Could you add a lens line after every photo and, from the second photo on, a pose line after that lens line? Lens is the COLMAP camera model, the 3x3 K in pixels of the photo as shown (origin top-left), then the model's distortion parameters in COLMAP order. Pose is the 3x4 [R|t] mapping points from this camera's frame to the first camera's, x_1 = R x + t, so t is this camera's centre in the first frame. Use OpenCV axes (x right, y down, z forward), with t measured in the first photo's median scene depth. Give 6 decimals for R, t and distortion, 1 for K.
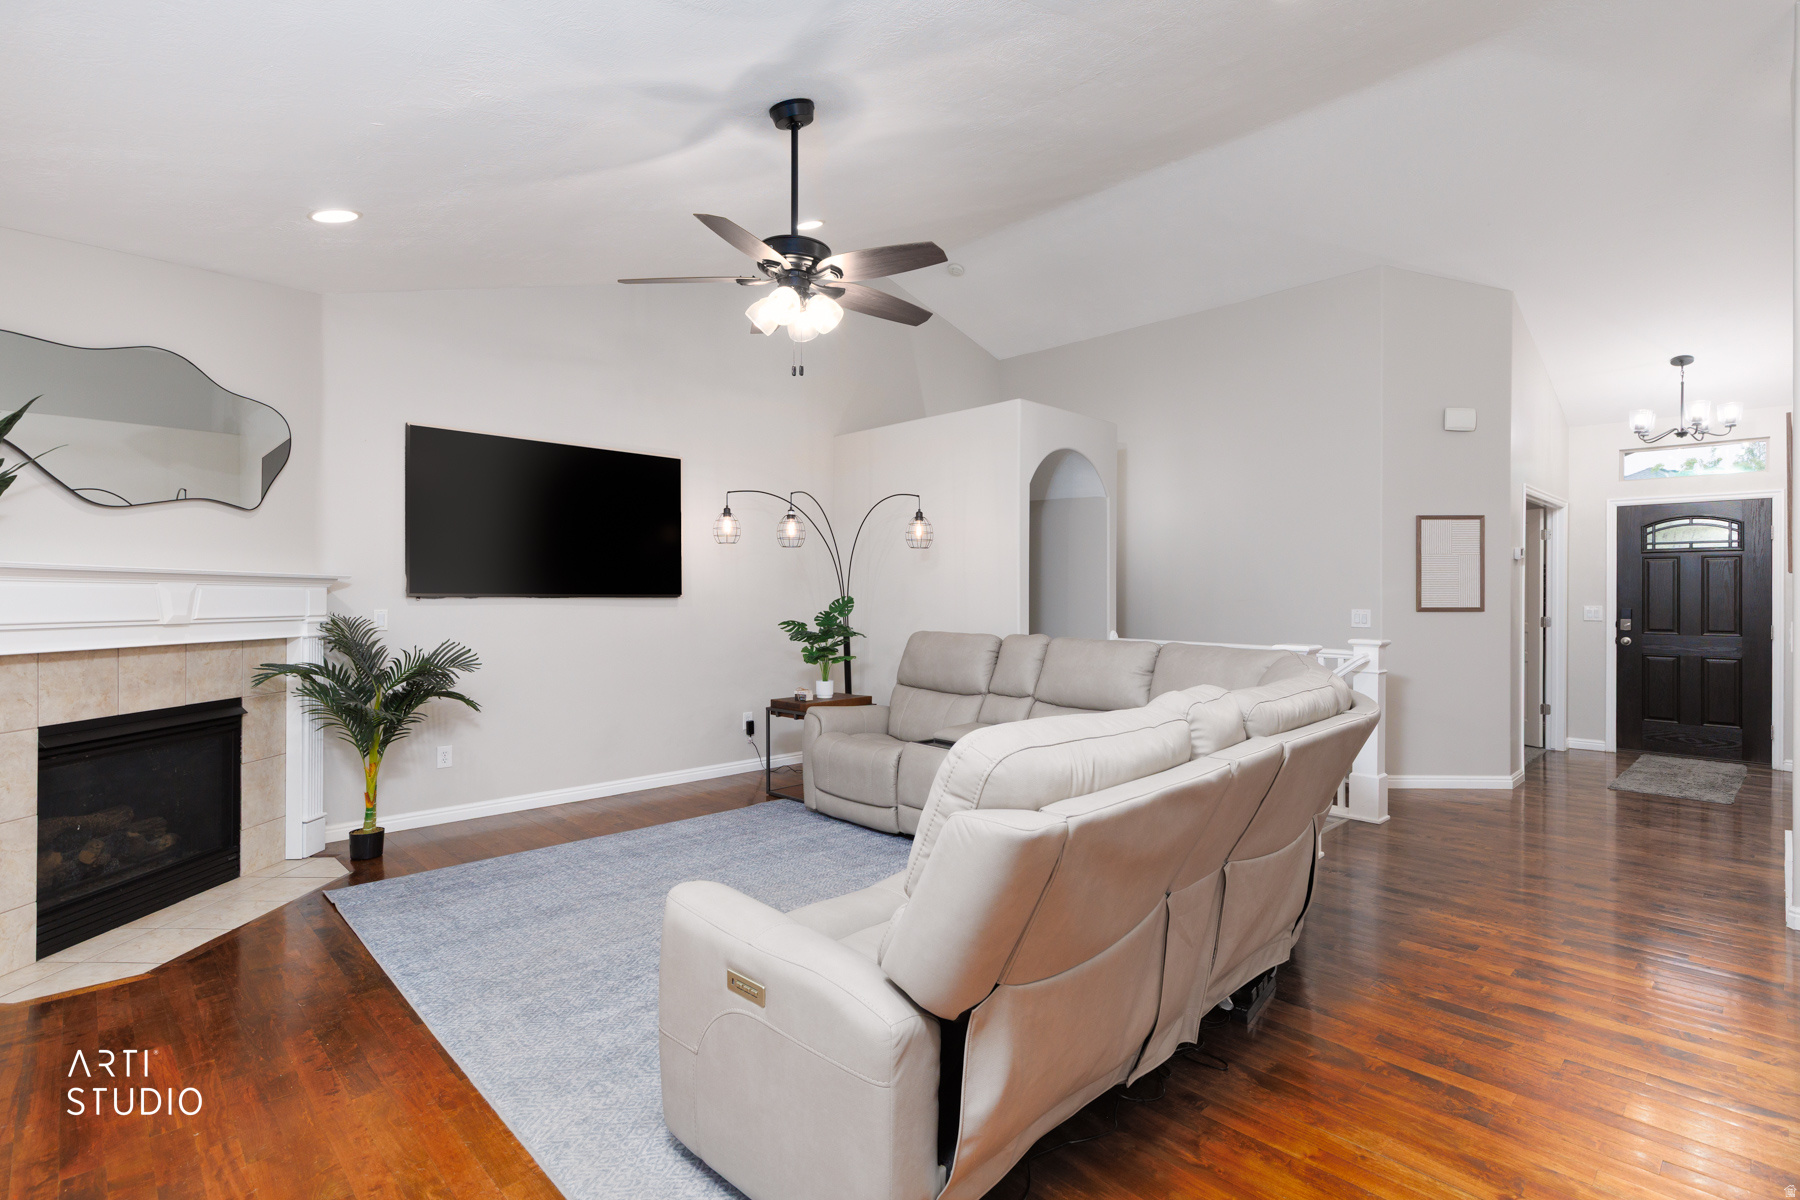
lens RADIAL K [[860.4, 0, 903.4], [0, 860.4, 590.4], [0, 0, 1]] dist [-0.000970, -0.001024]
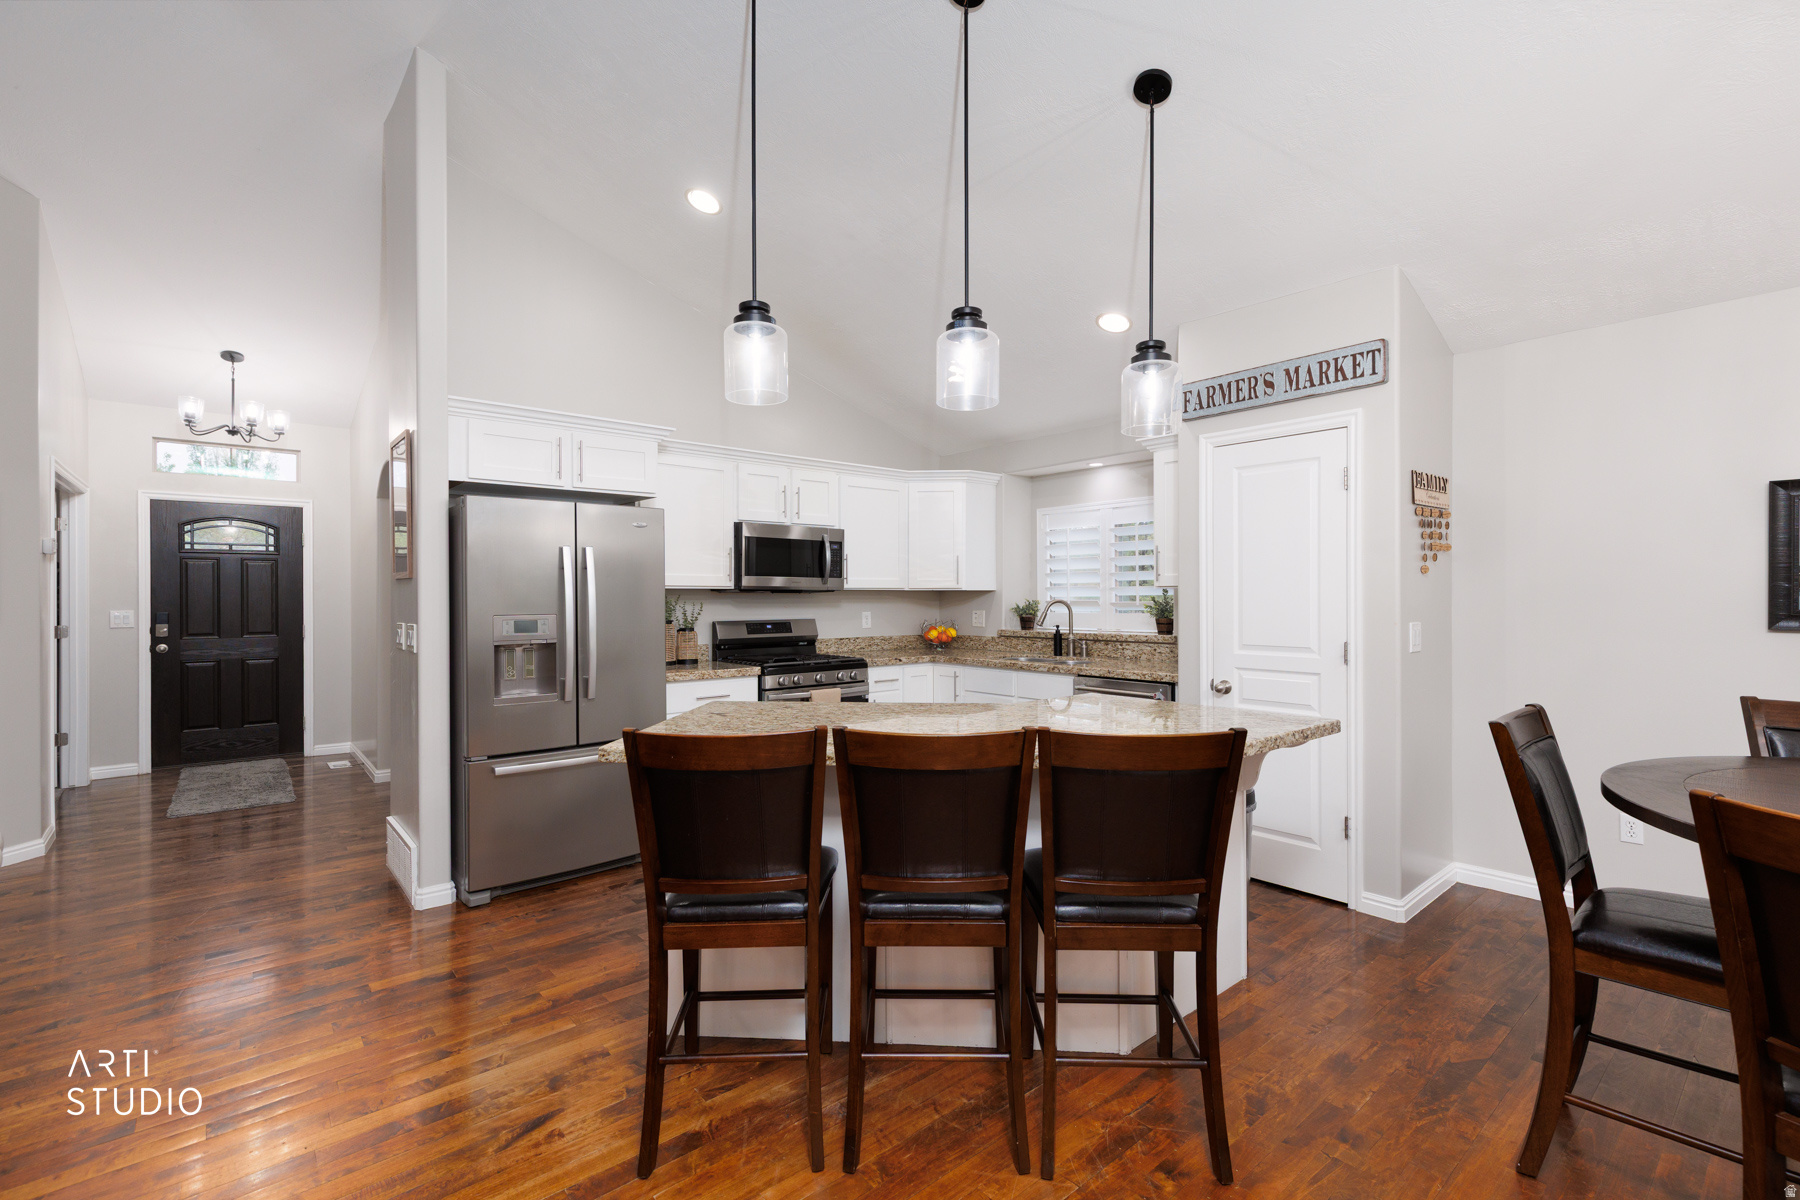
lens RADIAL K [[807.9, 0, 900.9], [0, 807.9, 595.2], [0, 0, 1]] dist [0.009224, -0.000410]
pose [[0.063160, -0.006726, 0.997981, 0.031726], [-0.000670, 0.999977, 0.006781, -0.003987], [-0.998003, -0.001097, 0.063154, 0.173340]]
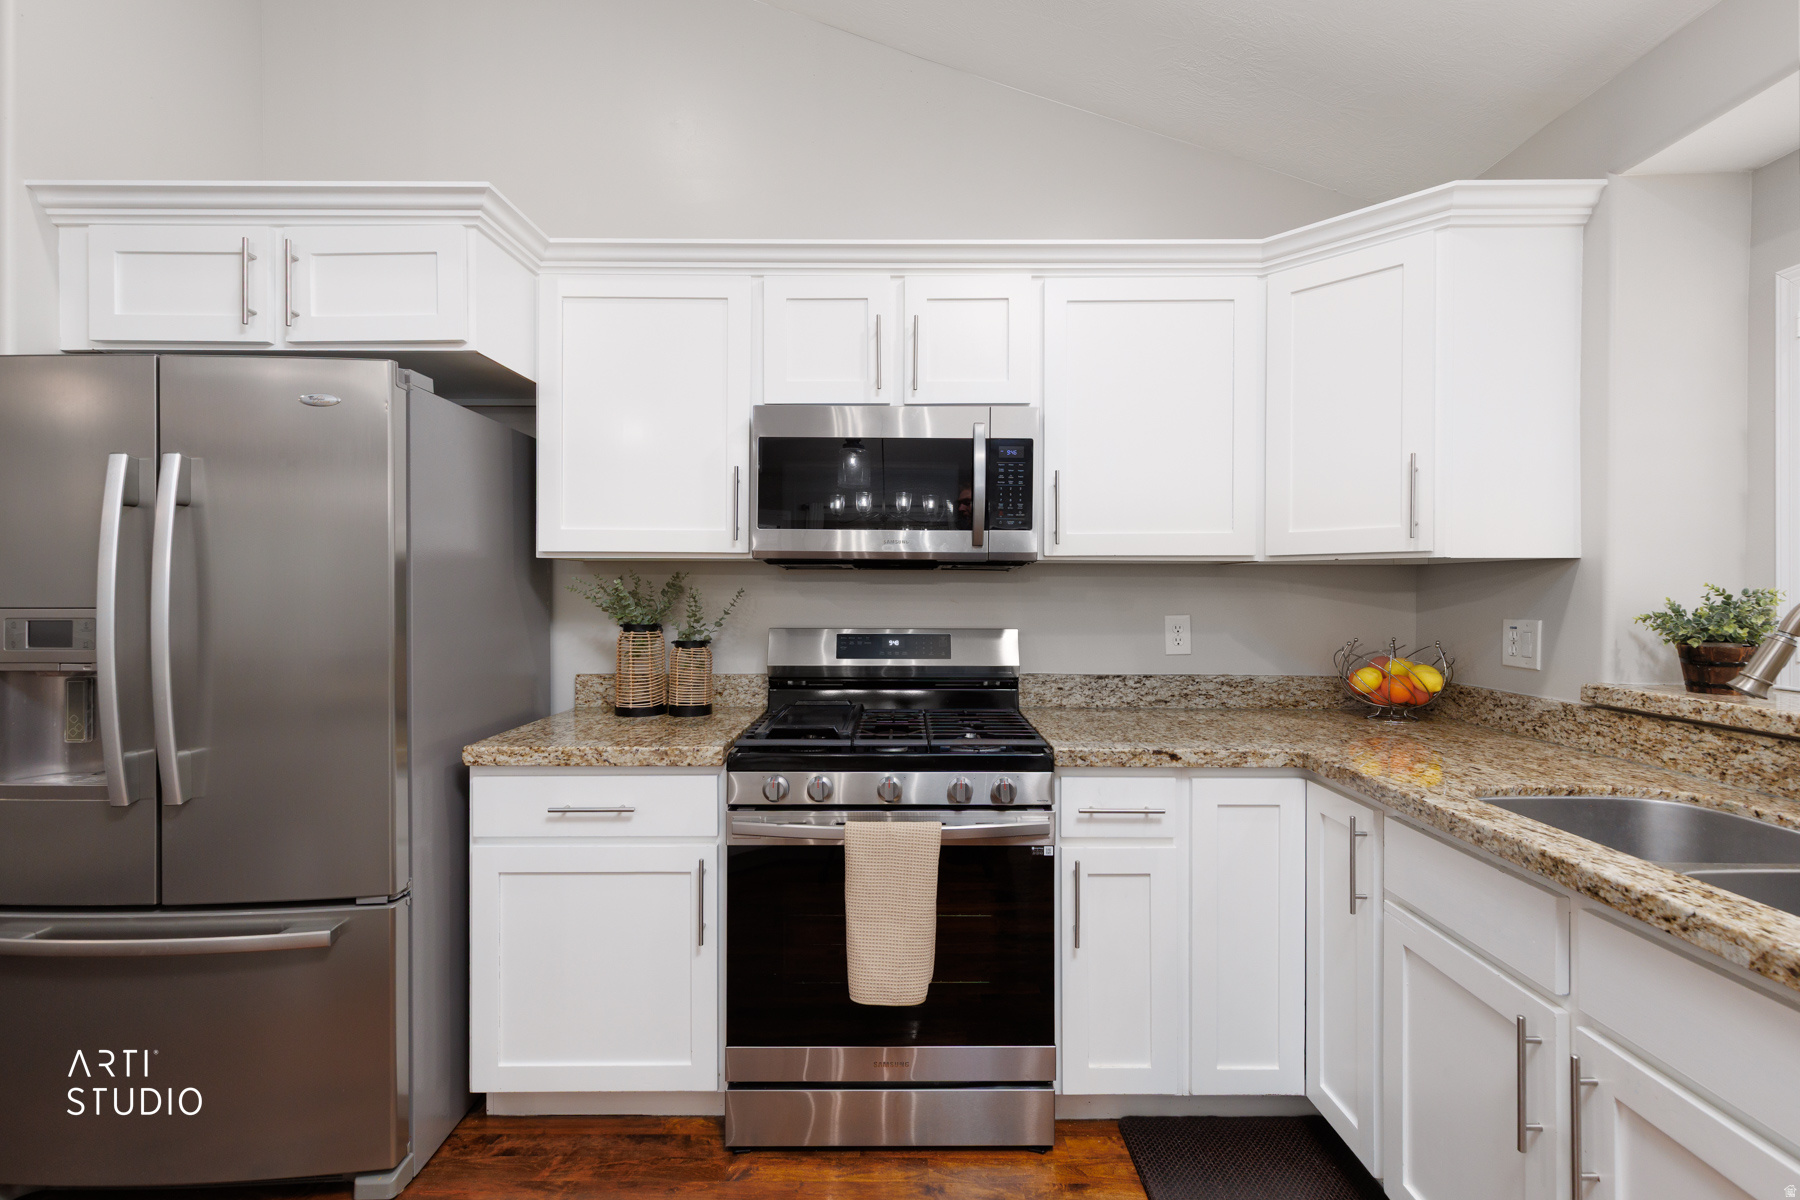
lens RADIAL K [[819.4, 0, 903.6], [0, 819.4, 588.3], [0, 0, 1]] dist [0.017662, -0.000015]
pose [[0.701268, -0.005570, 0.712876, 0.562654], [0.000066, 0.999970, 0.007748, 0.004942], [-0.712897, -0.005387, 0.701248, 0.089183]]
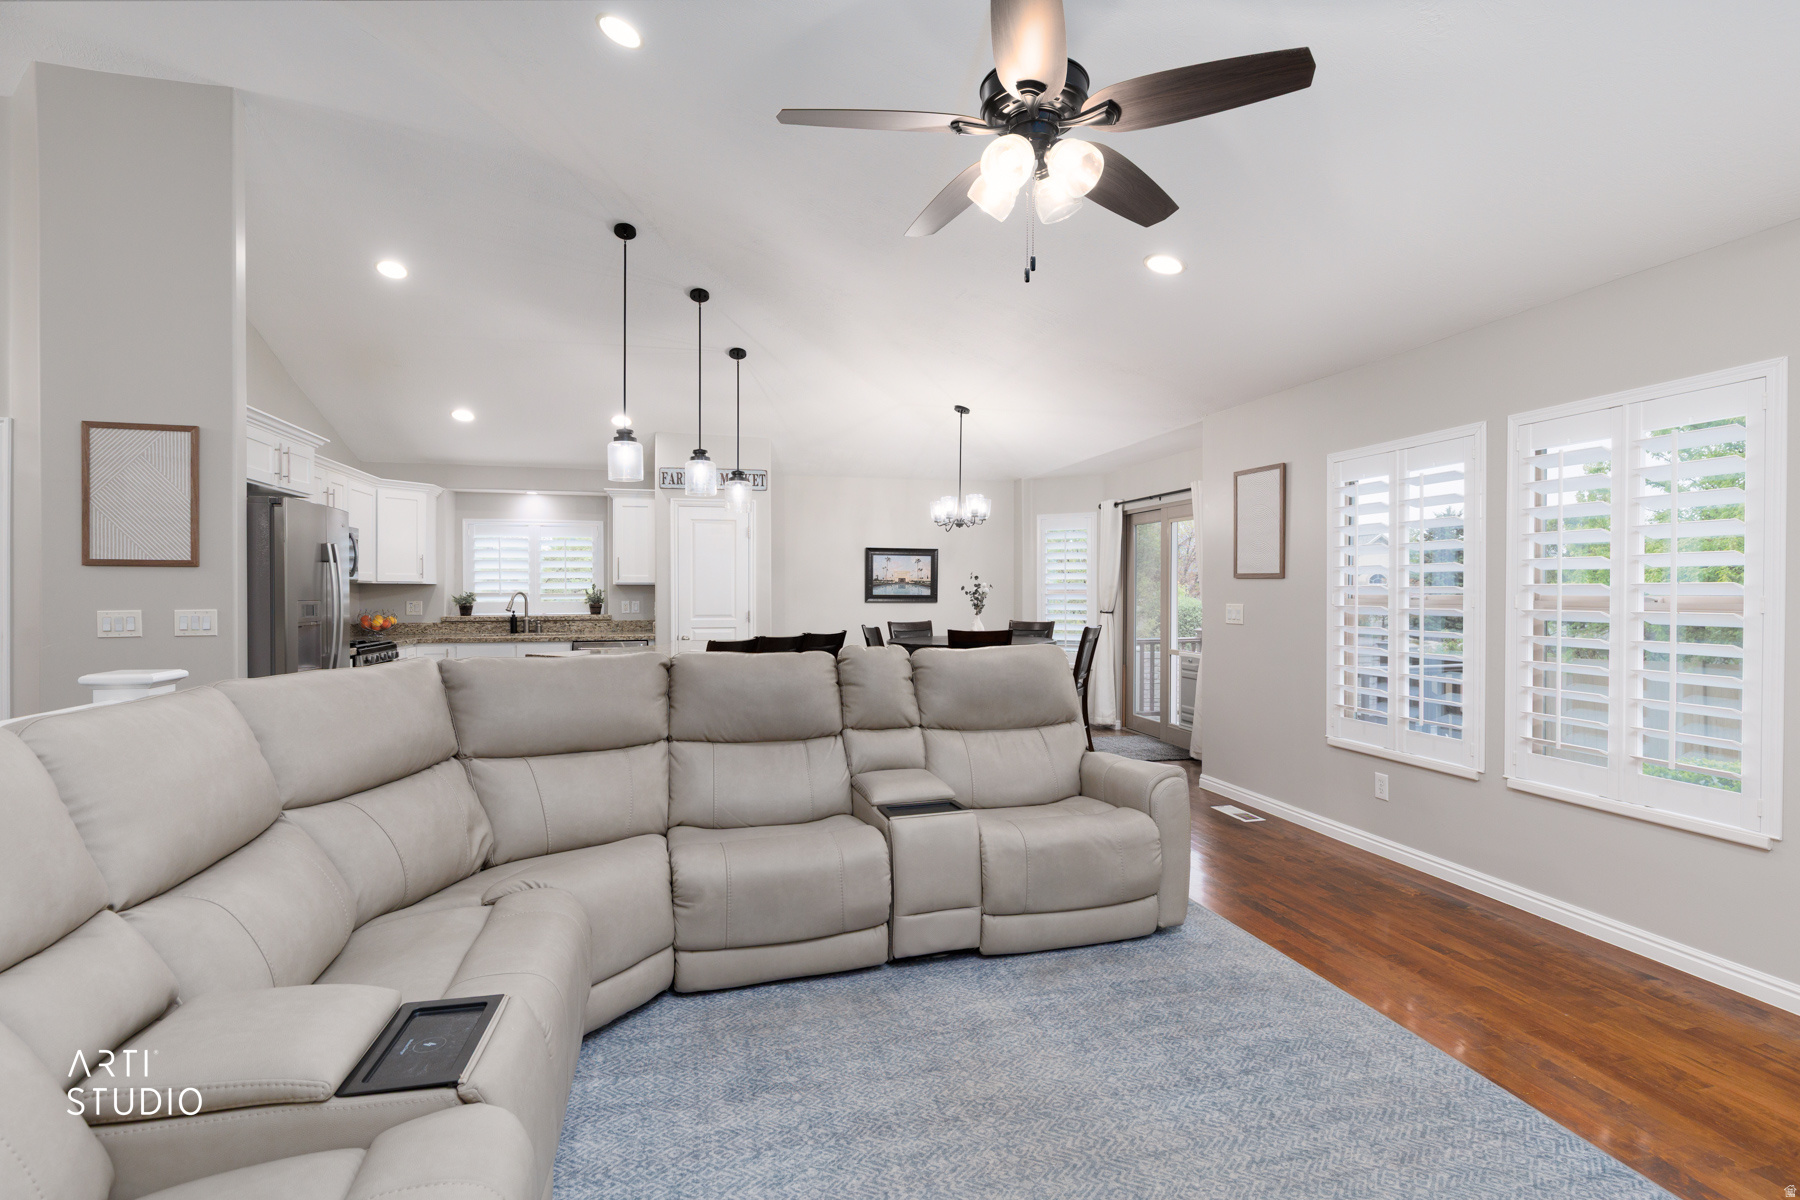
lens RADIAL K [[867.2, 0, 910.2], [0, 867.2, 601.3], [0, 0, 1]] dist [0.001377, -0.000162]
pose [[-0.873450, -0.011042, 0.486788, -0.185402], [-0.008125, 0.999934, 0.008104, 0.005027], [-0.486845, 0.003123, -0.873483, 0.833529]]
